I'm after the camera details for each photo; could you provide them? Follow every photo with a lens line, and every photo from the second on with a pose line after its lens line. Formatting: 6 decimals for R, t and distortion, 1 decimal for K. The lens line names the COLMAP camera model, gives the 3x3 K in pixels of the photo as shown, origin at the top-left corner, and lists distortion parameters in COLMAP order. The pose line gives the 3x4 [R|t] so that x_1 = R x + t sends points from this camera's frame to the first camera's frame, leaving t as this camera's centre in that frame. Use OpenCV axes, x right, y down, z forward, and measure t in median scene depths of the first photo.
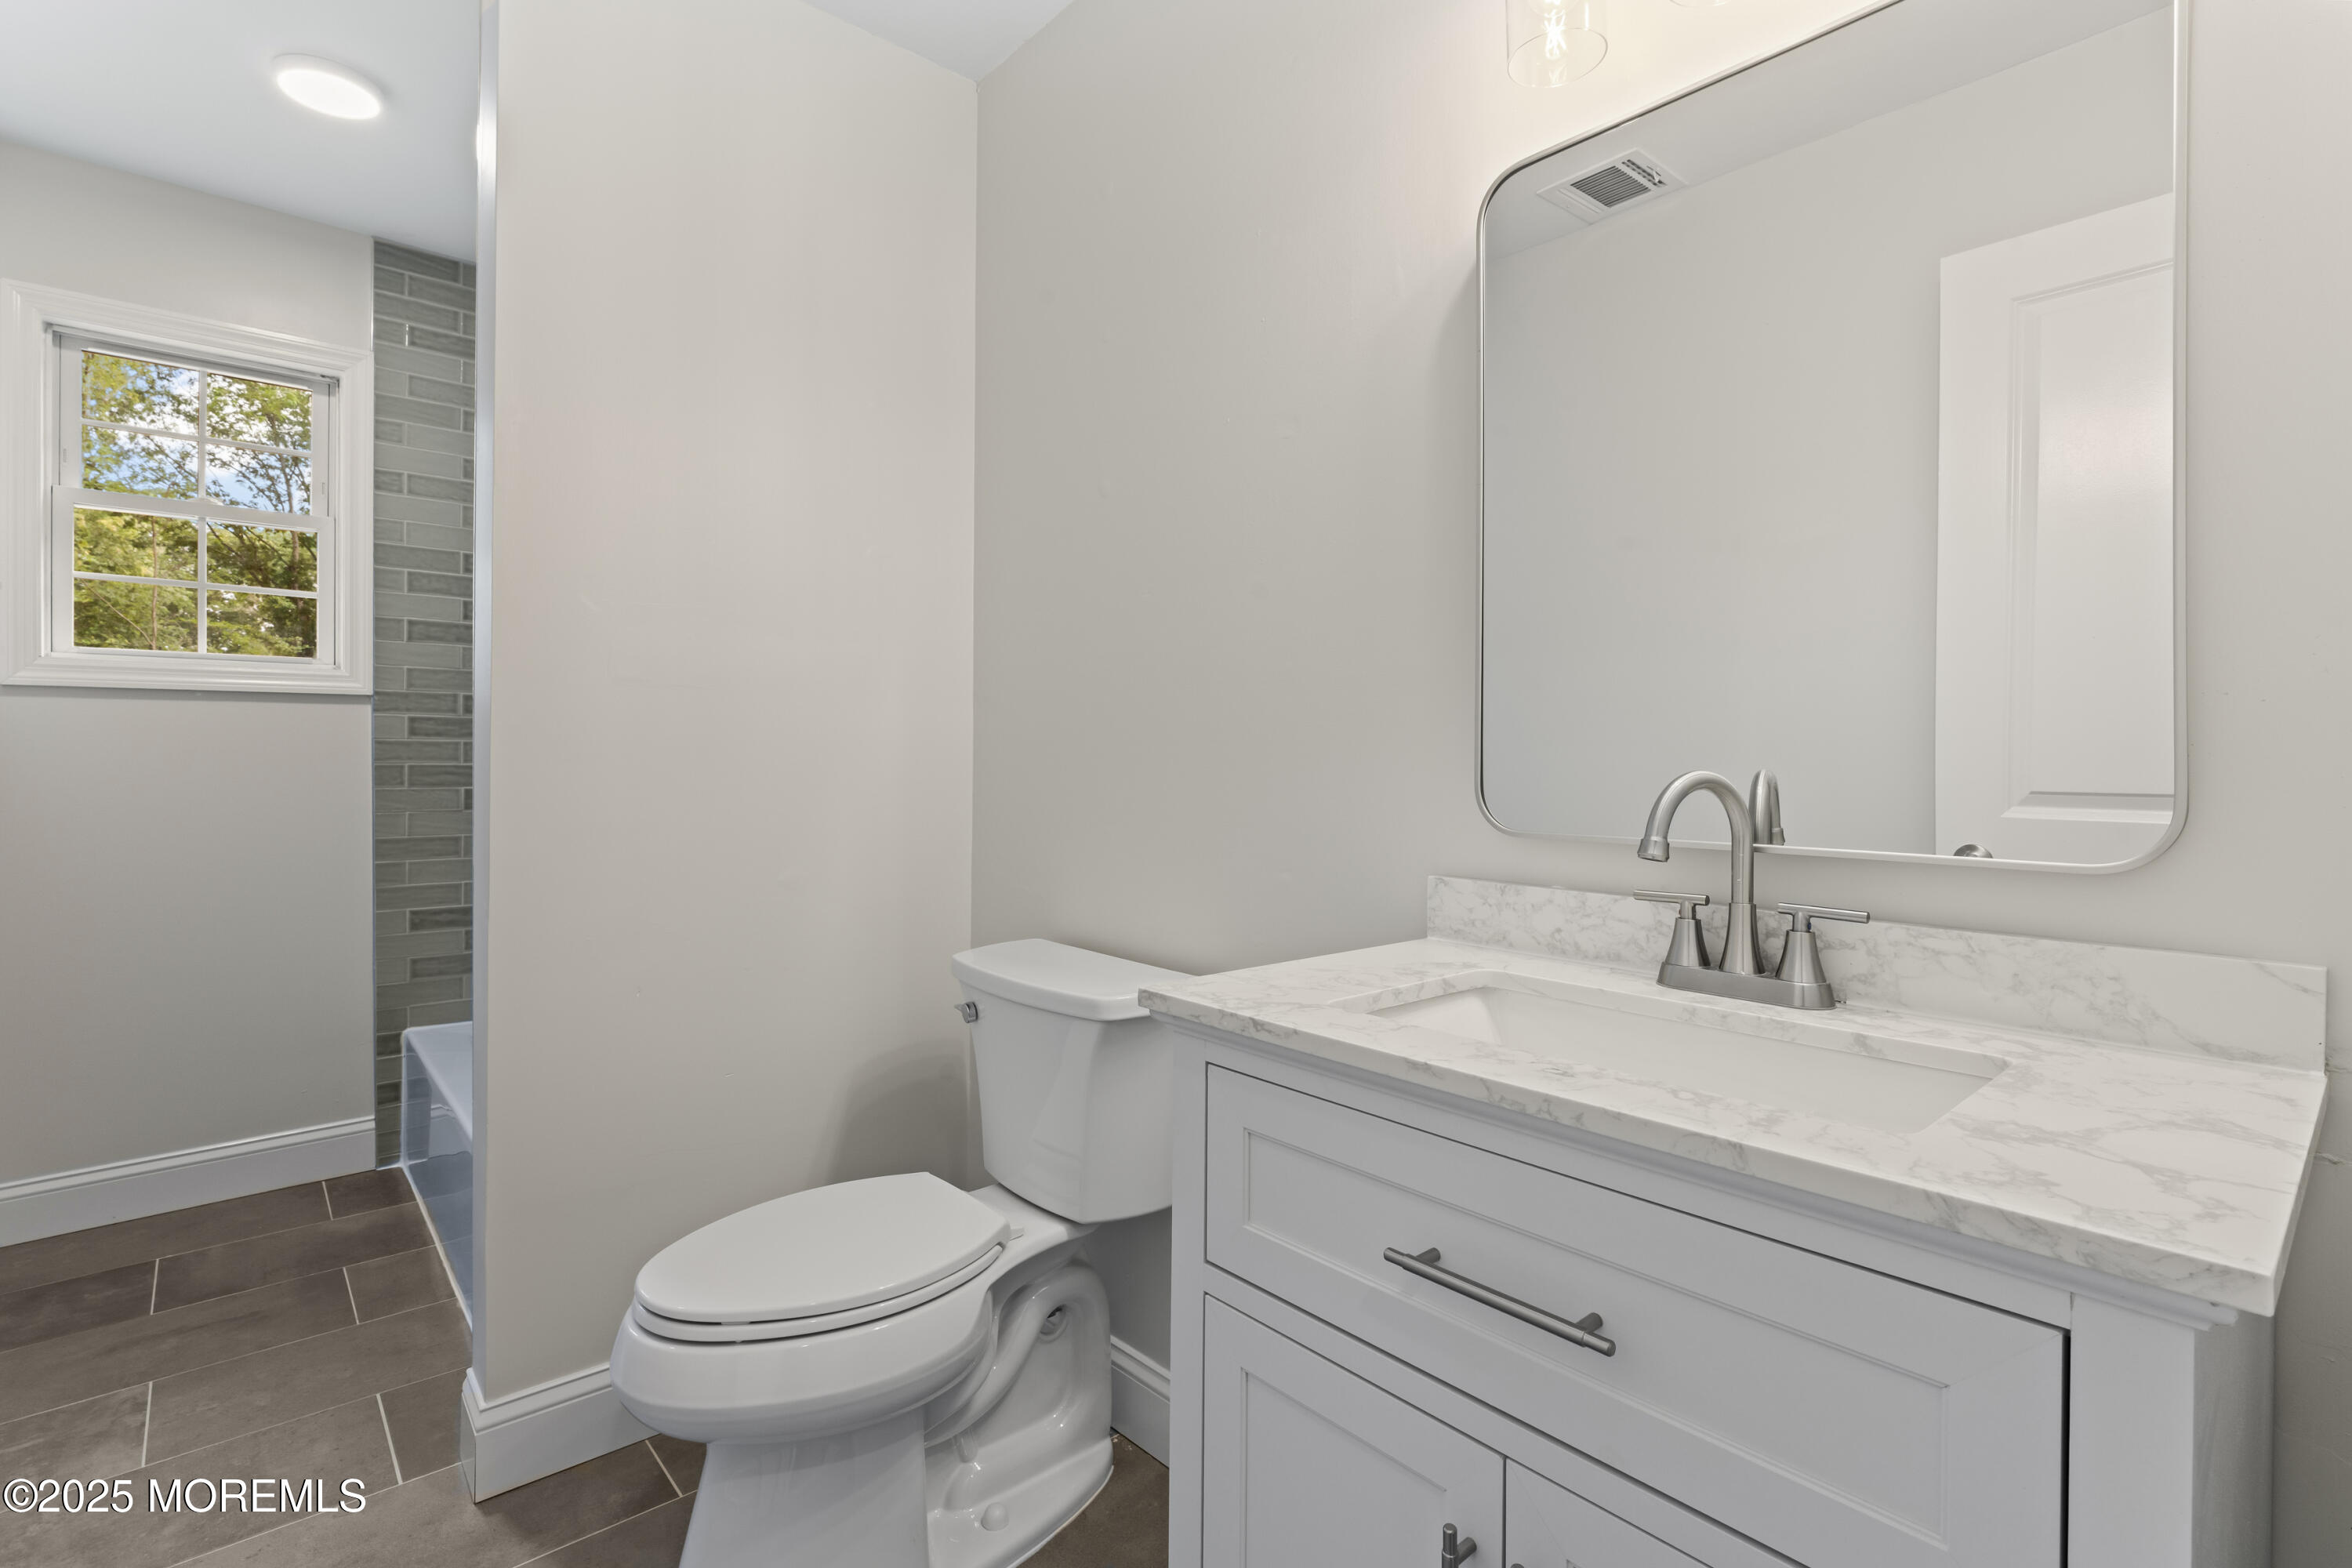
lens RADIAL K [[1107.7, 0, 1178.7], [0, 1107.7, 765.8], [0, 0, 1]] dist [-0.004312, -0.001048]
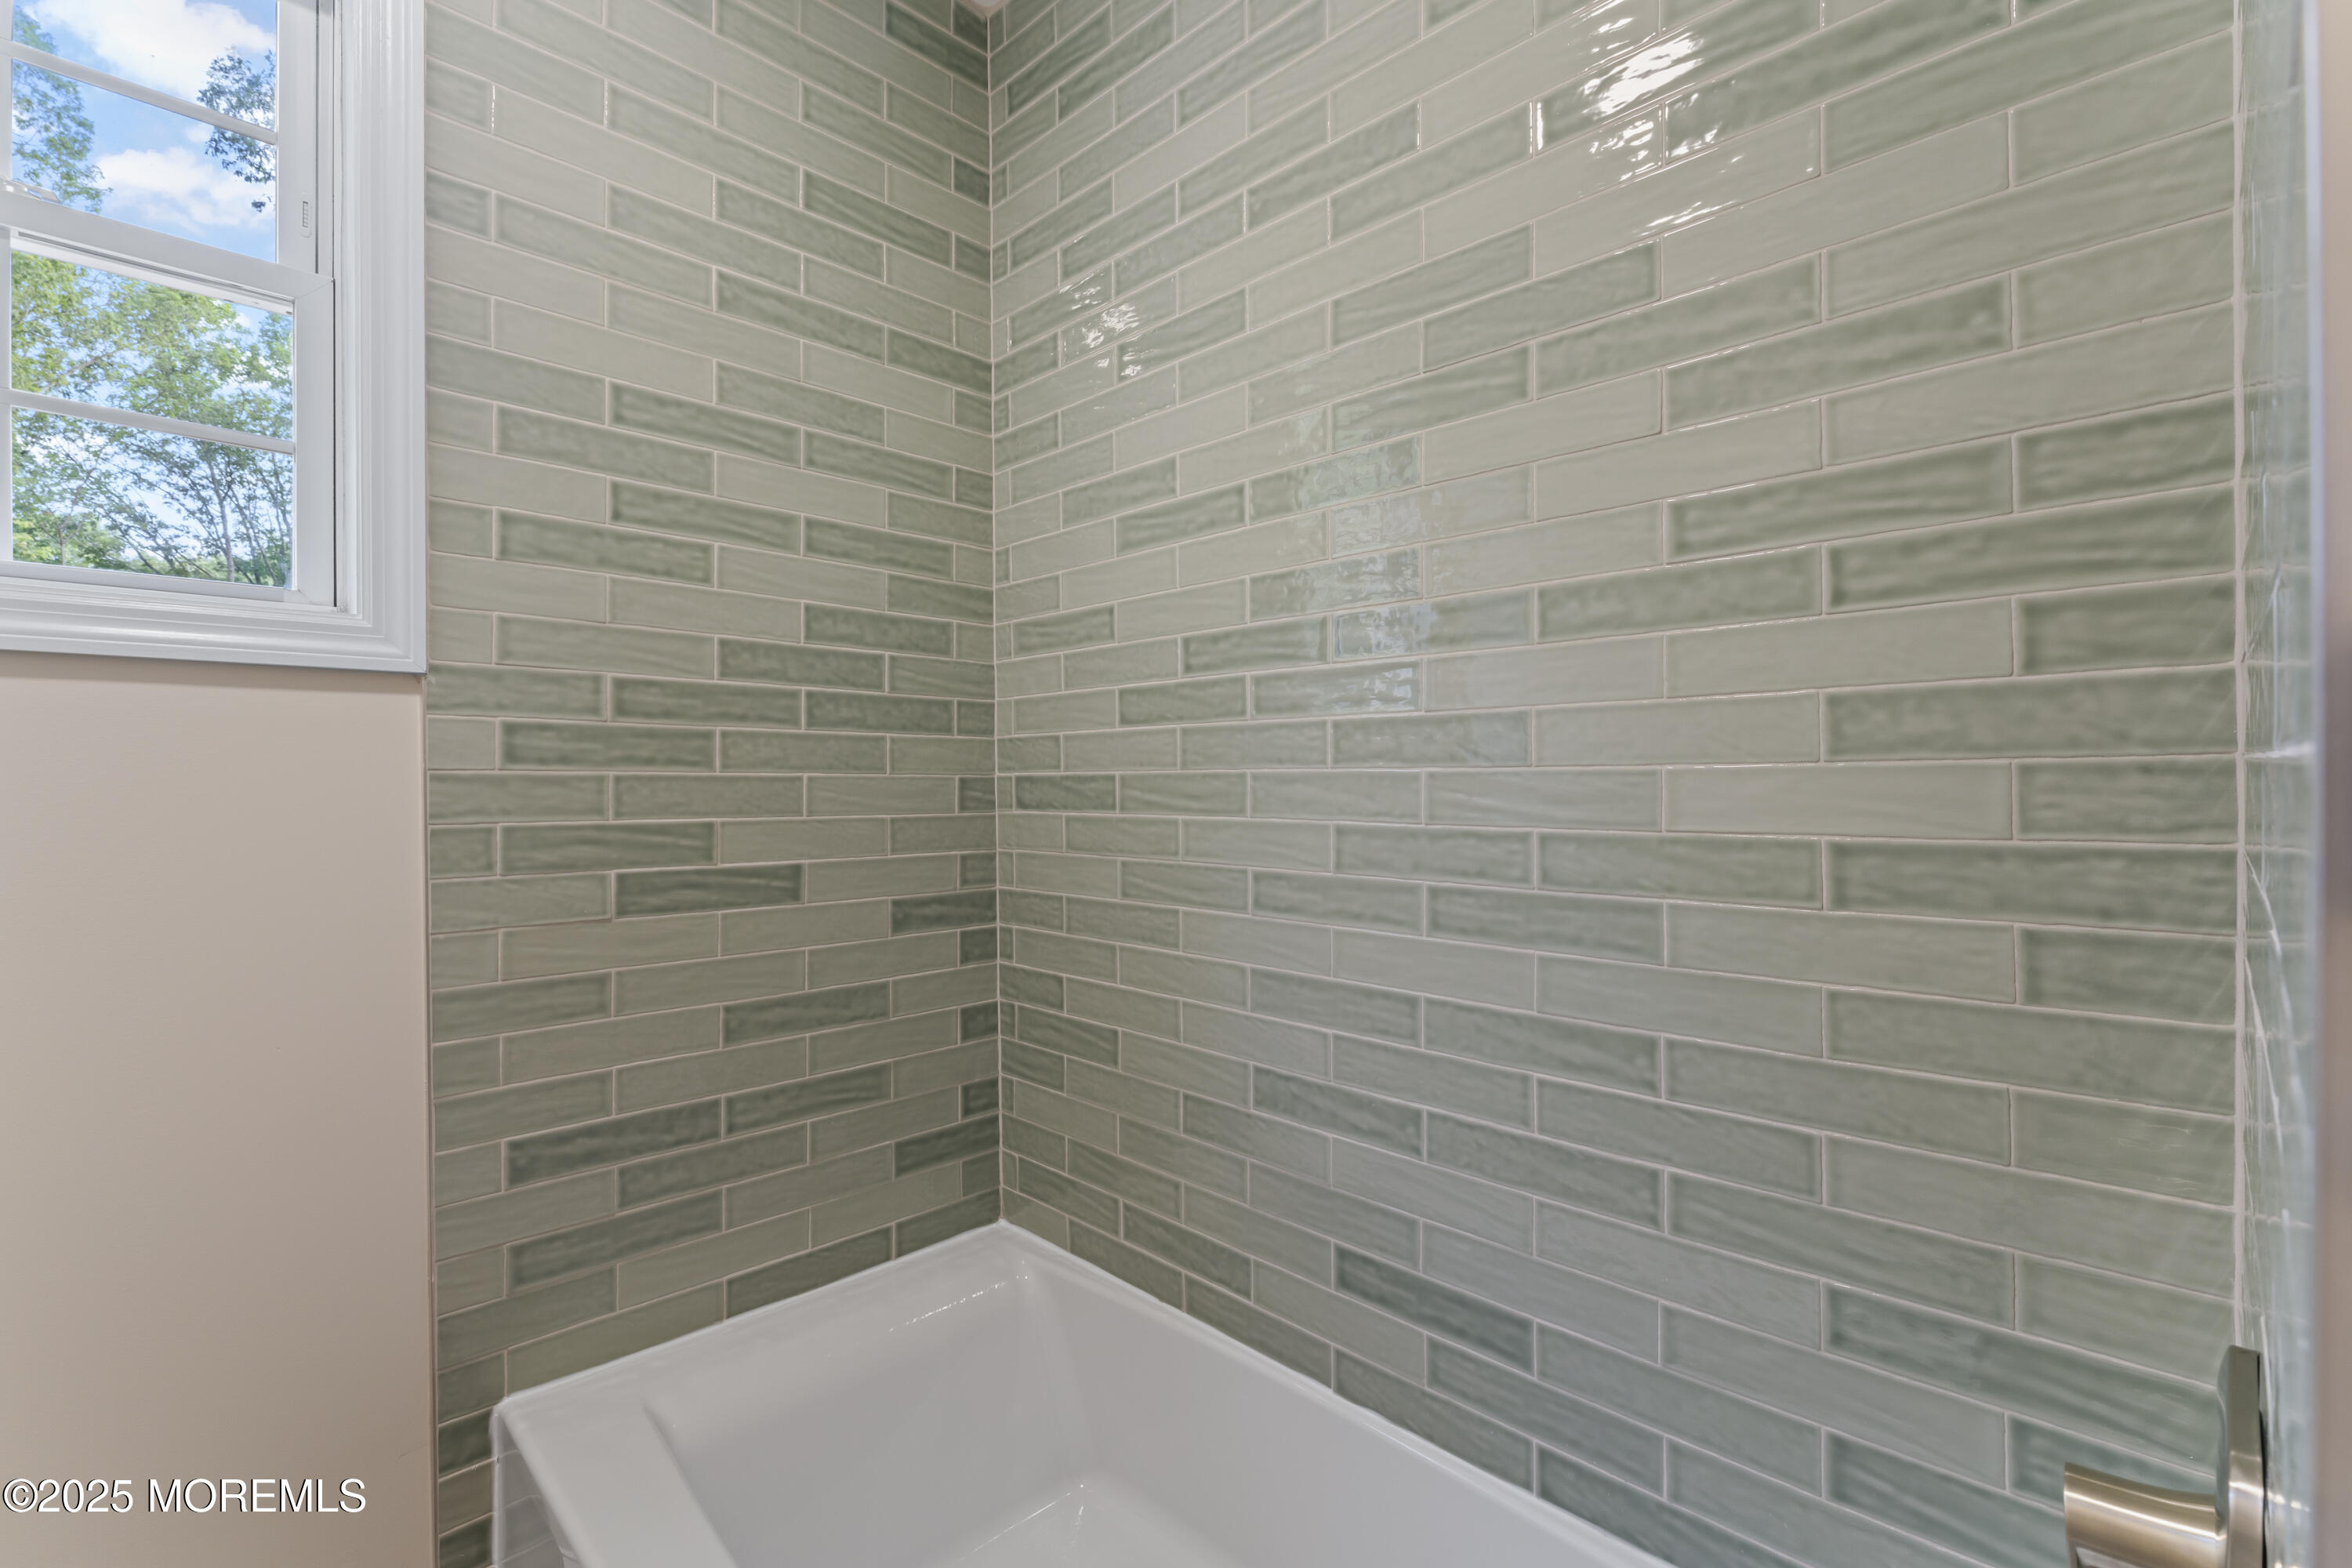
lens RADIAL K [[1018.3, 0, 1176.0], [0, 1018.3, 784.0], [0, 0, 1]] dist [-0.003435, -0.000182]
pose [[0.997164, -0.007389, 0.074889, -0.448669], [0.007547, 0.999970, -0.001832, -0.015722], [-0.074874, 0.002392, 0.997190, 0.556123]]
